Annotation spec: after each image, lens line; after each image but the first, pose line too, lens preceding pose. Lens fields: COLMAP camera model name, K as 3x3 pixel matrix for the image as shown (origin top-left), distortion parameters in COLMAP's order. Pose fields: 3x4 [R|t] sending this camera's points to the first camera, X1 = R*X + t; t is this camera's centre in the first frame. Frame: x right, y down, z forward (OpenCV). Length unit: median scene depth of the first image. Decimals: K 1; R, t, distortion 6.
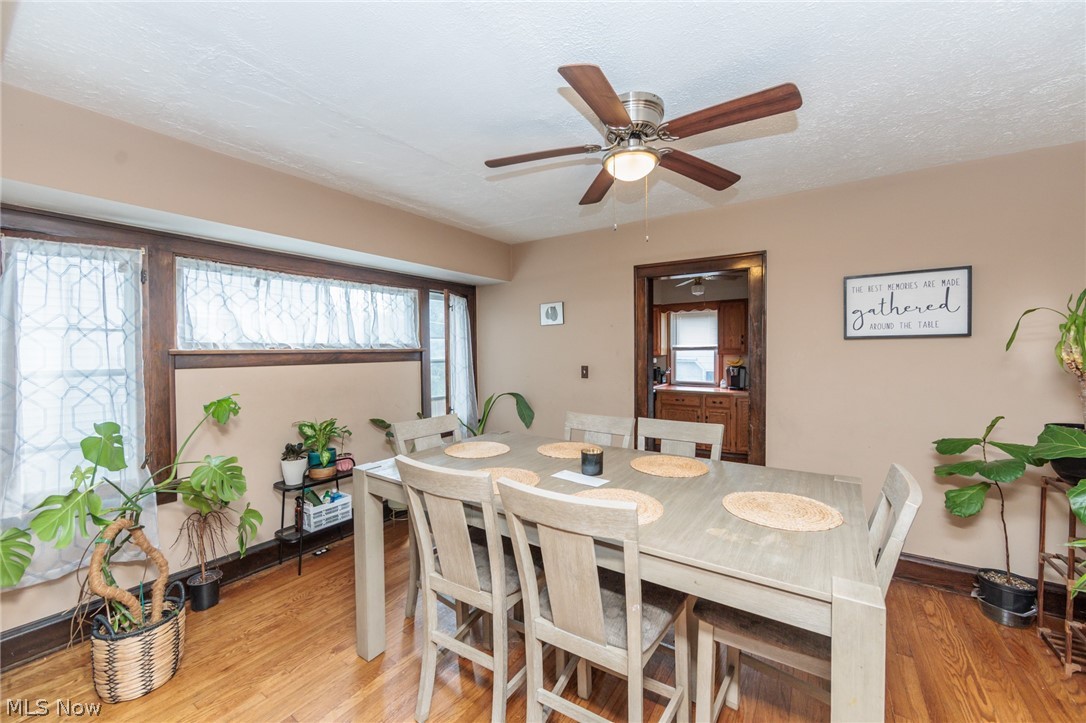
lens RADIAL K [[429.2, 0, 544.9], [0, 429.2, 356.9], [0, 0, 1]] dist [-0.001591, -0.000264]
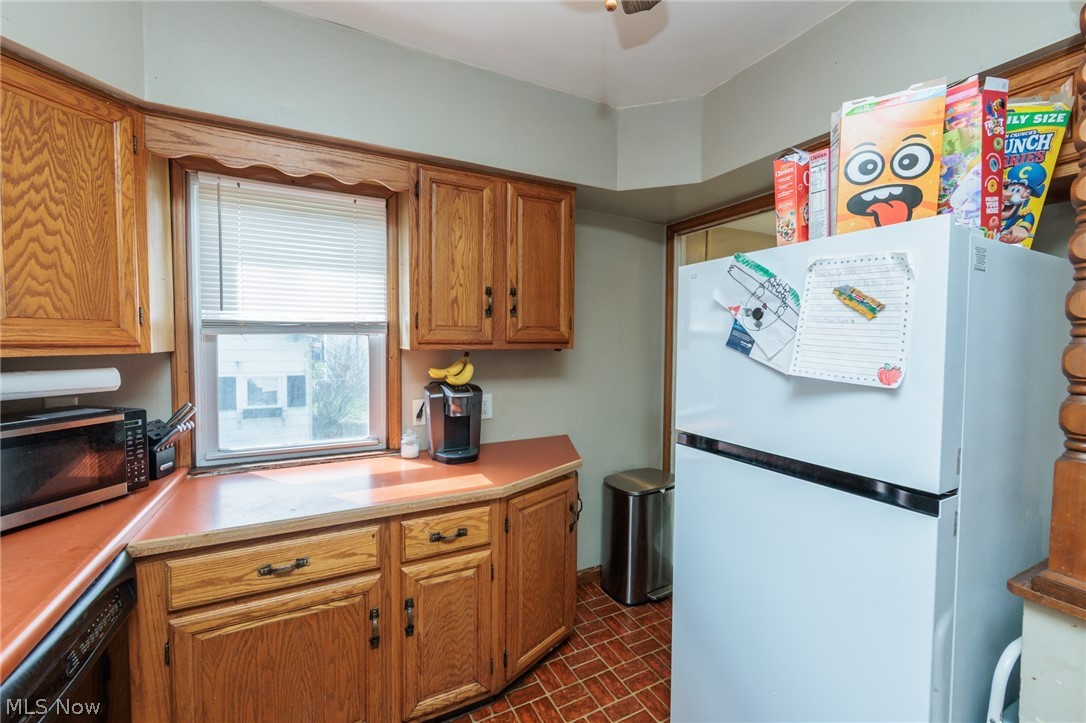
lens RADIAL K [[444.0, 0, 546.0], [0, 444.0, 355.9], [0, 0, 1]] dist [-0.003424, -0.000299]
pose [[0.478862, -0.018908, 0.877686, 0.262397], [0.003157, 0.999799, 0.019817, -0.009097], [-0.877884, -0.006719, 0.478826, 1.094815]]
